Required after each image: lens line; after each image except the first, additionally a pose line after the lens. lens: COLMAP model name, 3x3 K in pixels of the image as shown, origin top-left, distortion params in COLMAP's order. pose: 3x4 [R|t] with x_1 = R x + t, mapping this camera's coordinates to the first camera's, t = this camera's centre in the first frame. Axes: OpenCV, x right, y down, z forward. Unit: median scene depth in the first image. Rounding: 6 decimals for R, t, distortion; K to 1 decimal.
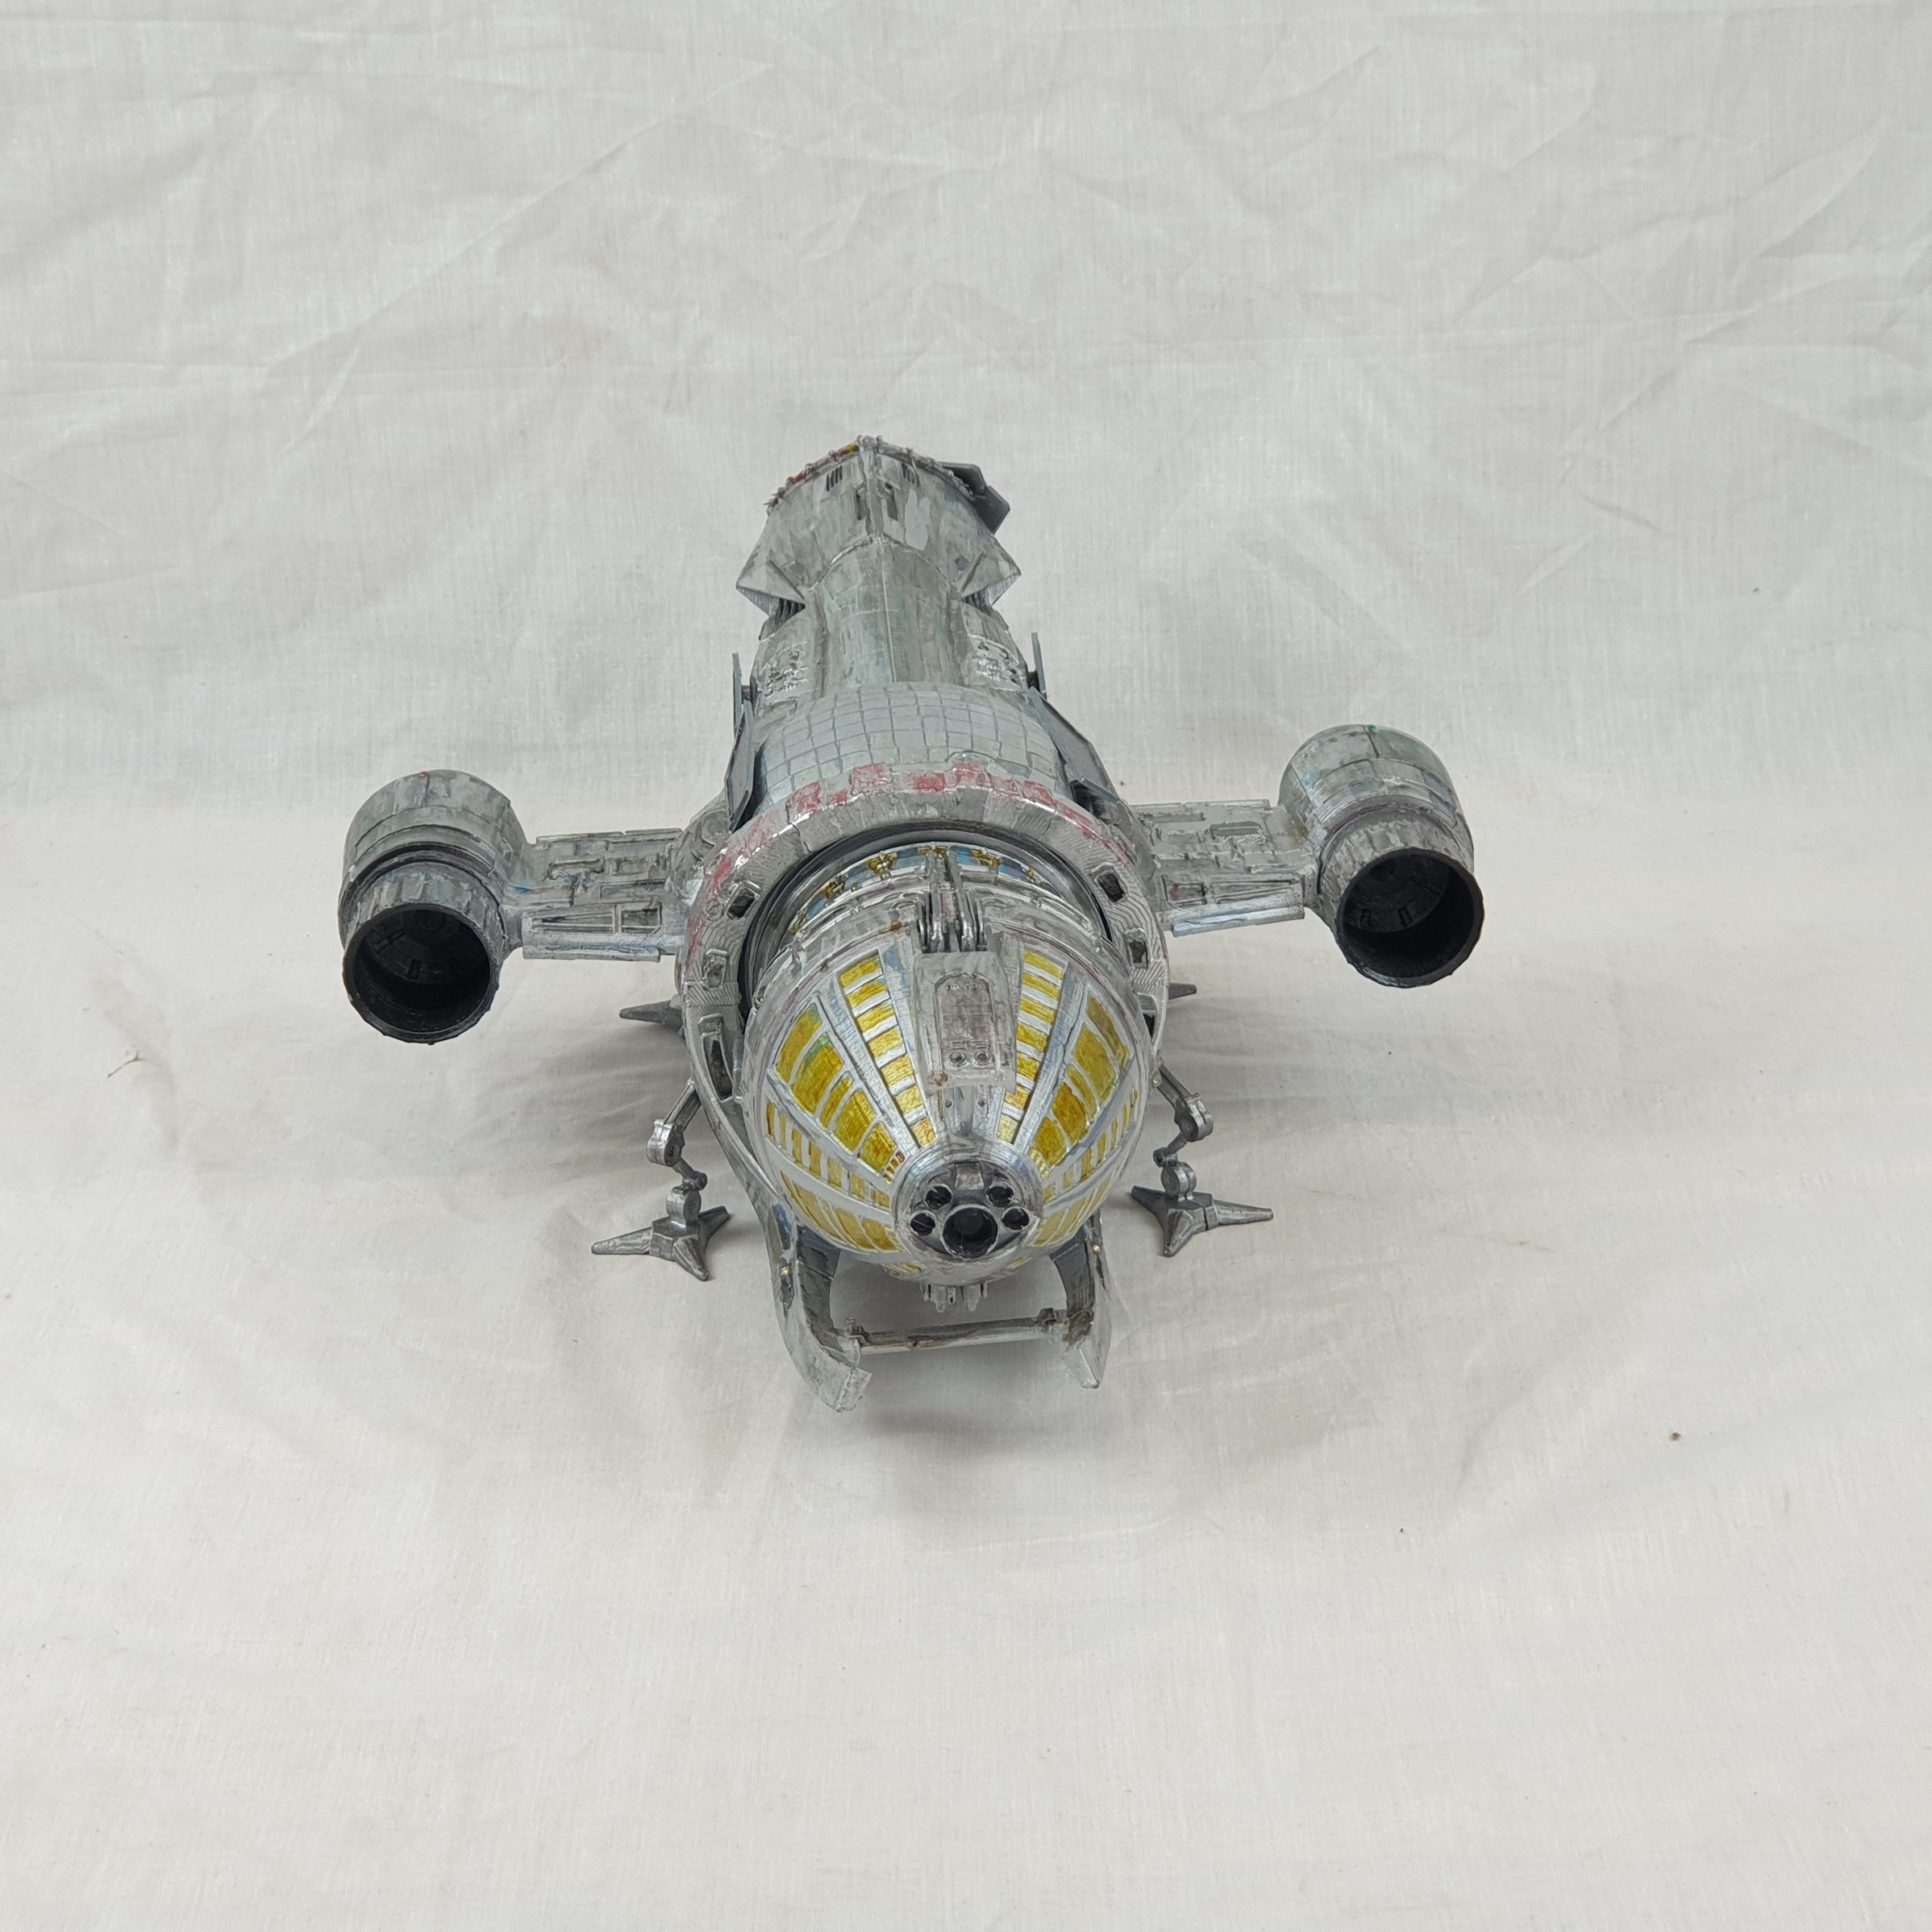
lens RADIAL K [[4726.8, 0, 999.0], [0, 4726.8, 959.8], [0, 0, 1]] dist [0.585501, -5.606024]
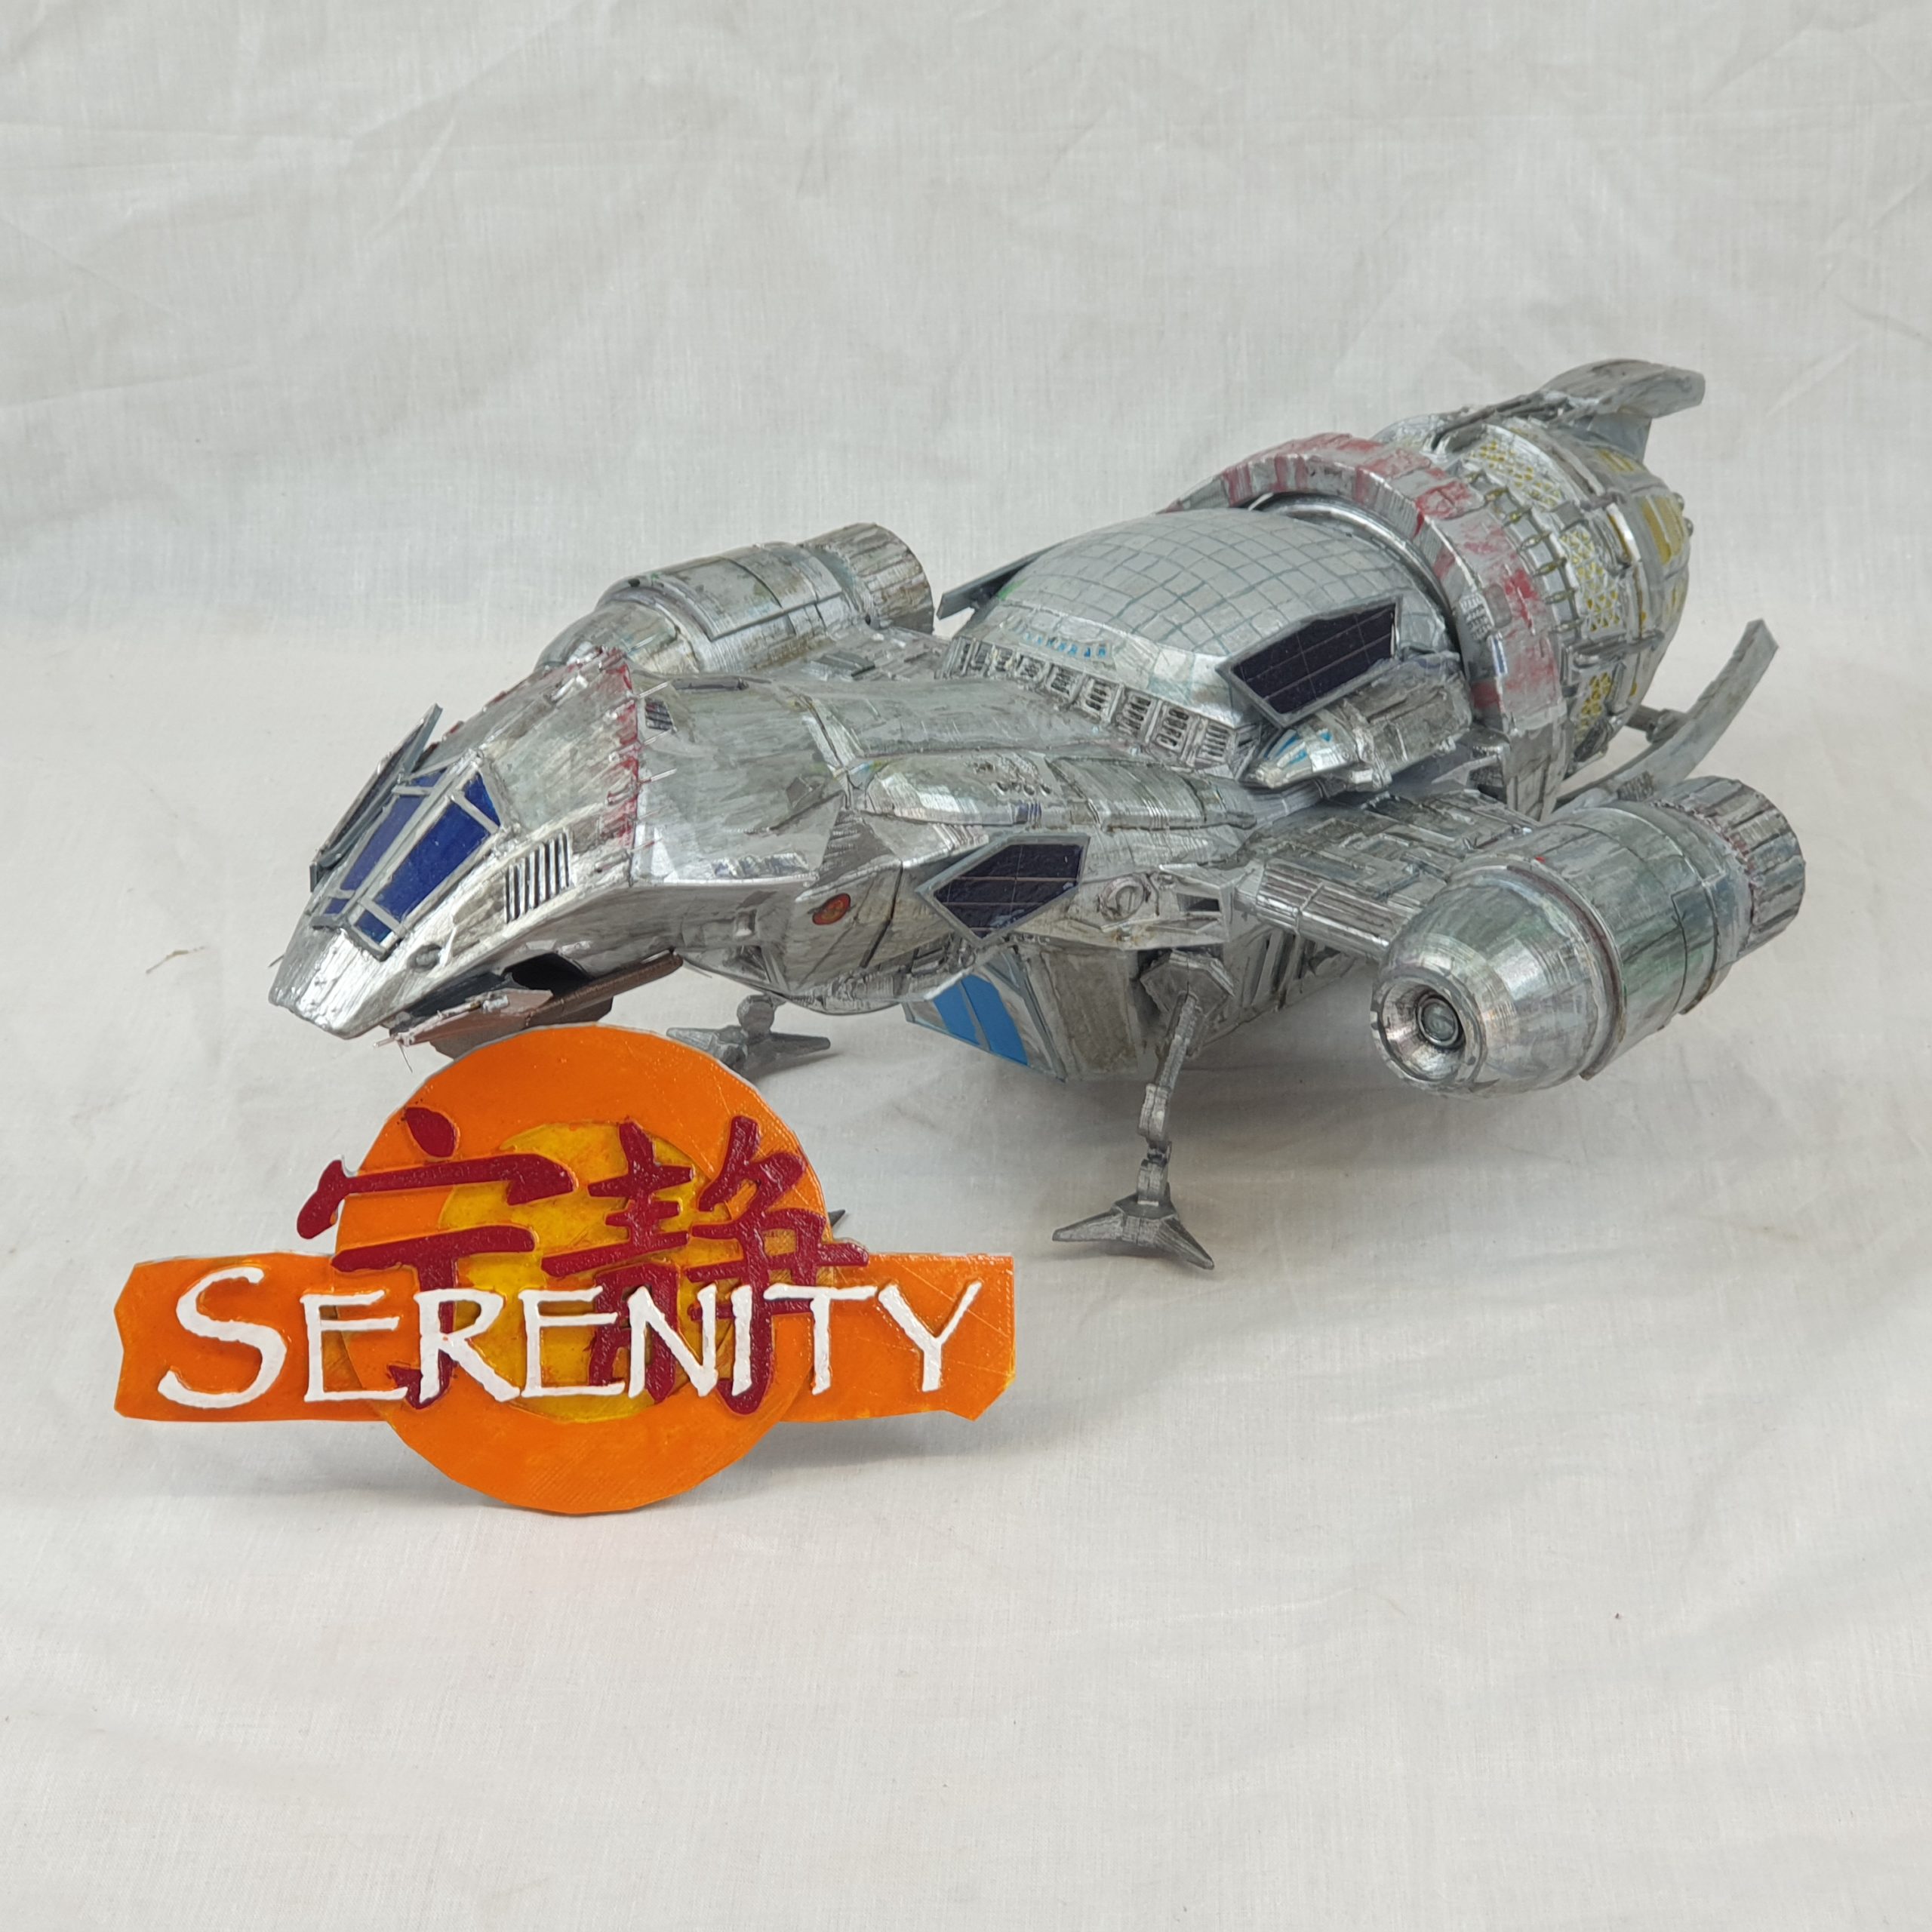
lens RADIAL K [[4630.5, 0, 968.4], [0, 4630.5, 1039.9], [0, 0, 1]] dist [0.339144, -2.848006]
pose [[0.998692, 0.020151, -0.046995, 0.005028], [-0.015897, 0.995887, 0.089200, -0.036677], [0.048599, -0.088336, 0.994904, 0.130500]]
